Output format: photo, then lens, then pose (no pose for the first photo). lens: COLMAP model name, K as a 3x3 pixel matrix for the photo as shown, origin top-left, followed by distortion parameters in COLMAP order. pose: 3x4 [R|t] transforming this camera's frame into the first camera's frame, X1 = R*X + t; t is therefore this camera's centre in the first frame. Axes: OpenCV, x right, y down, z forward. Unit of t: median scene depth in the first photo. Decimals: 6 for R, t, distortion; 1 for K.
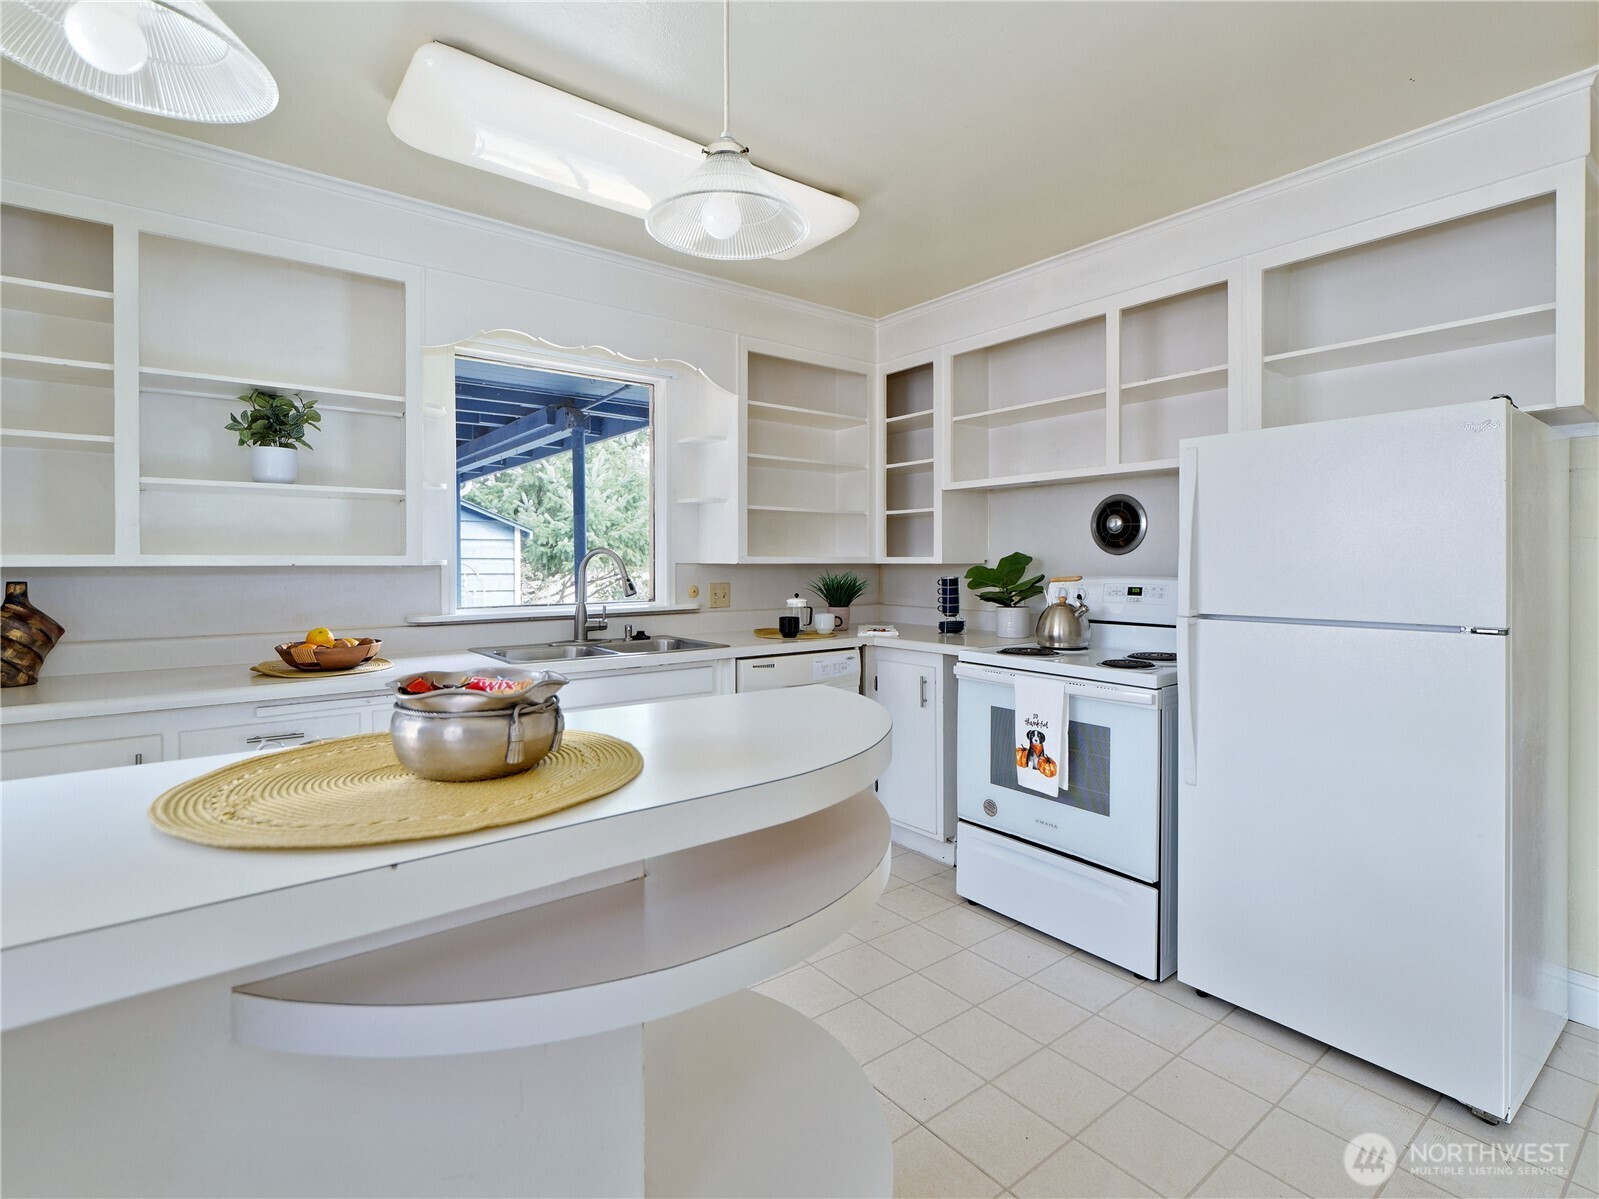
lens RADIAL K [[756.3, 0, 767.5], [0, 756.3, 568.2], [0, 0, 1]] dist [-0.000501, -0.001984]
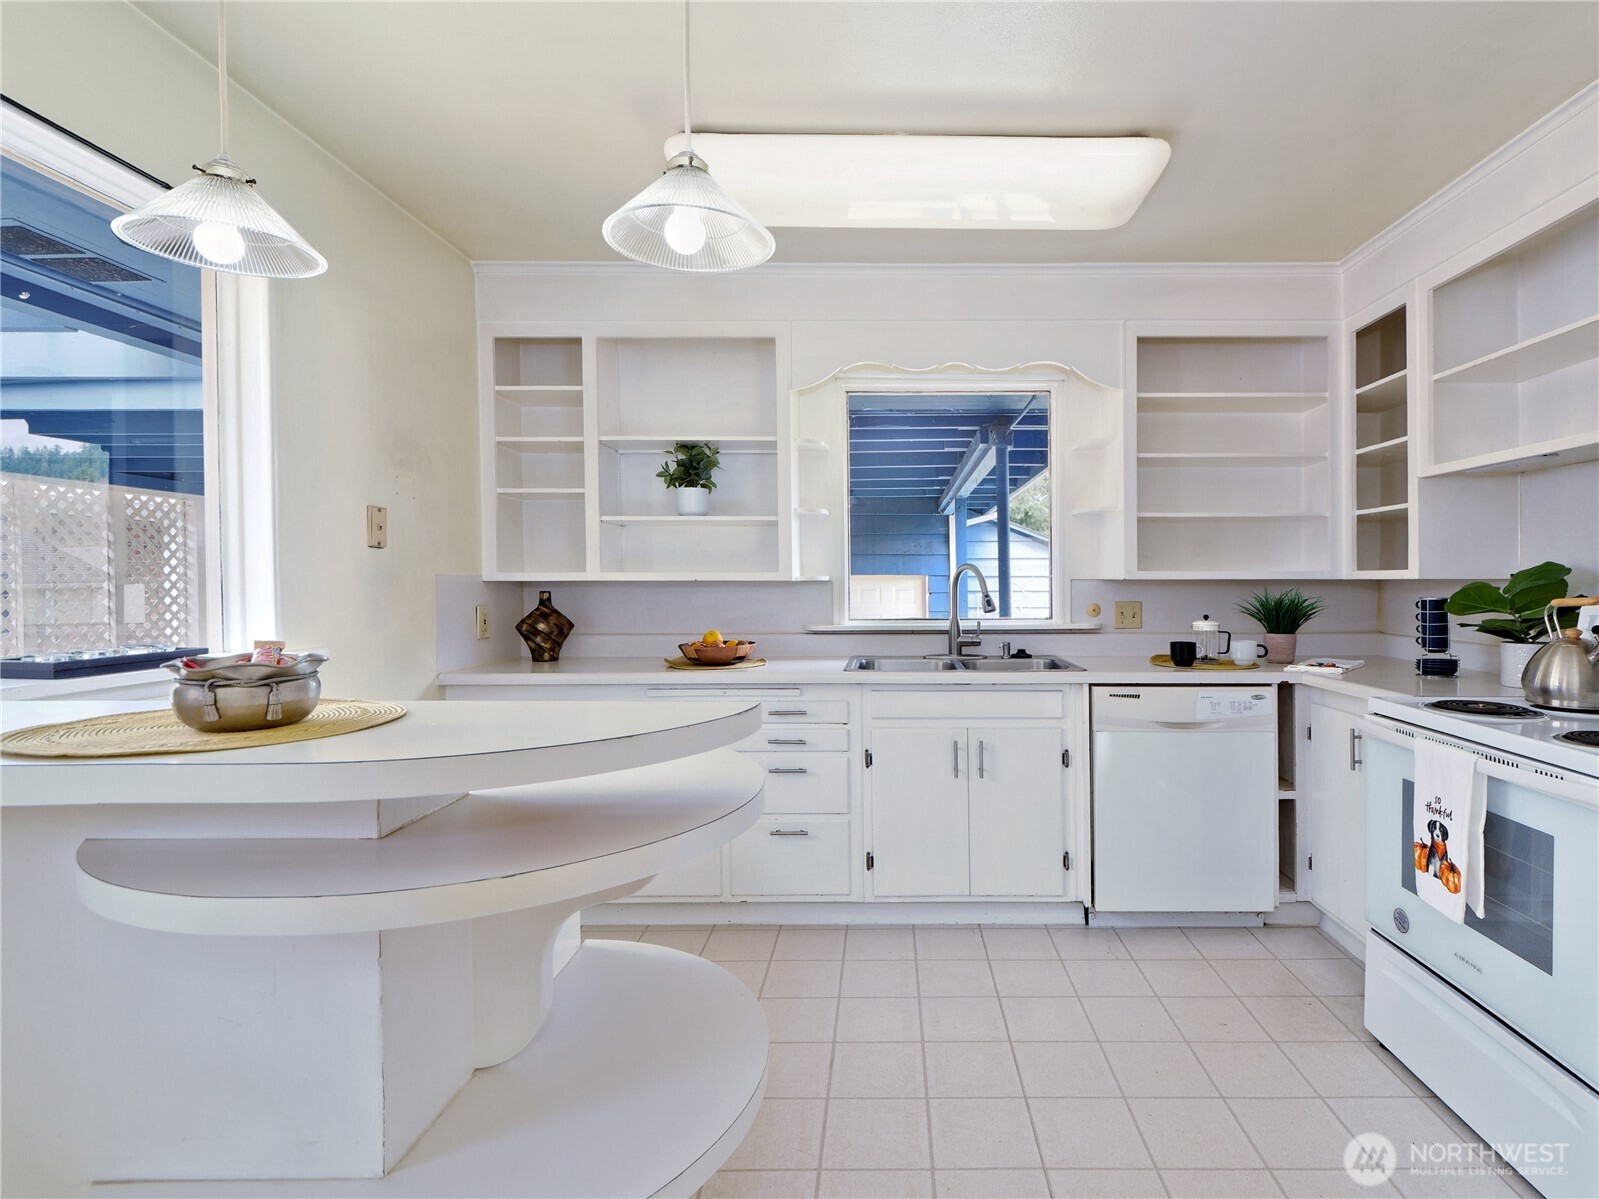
lens RADIAL K [[756.3, 0, 850.7], [0, 756.3, 593.4], [0, 0, 1]] dist [-0.000501, -0.001984]
pose [[0.807284, 0.009265, -0.590091, 0.247258], [-0.004514, 0.999944, 0.009524, 0.003697], [0.590146, -0.005025, 0.807281, 0.103615]]
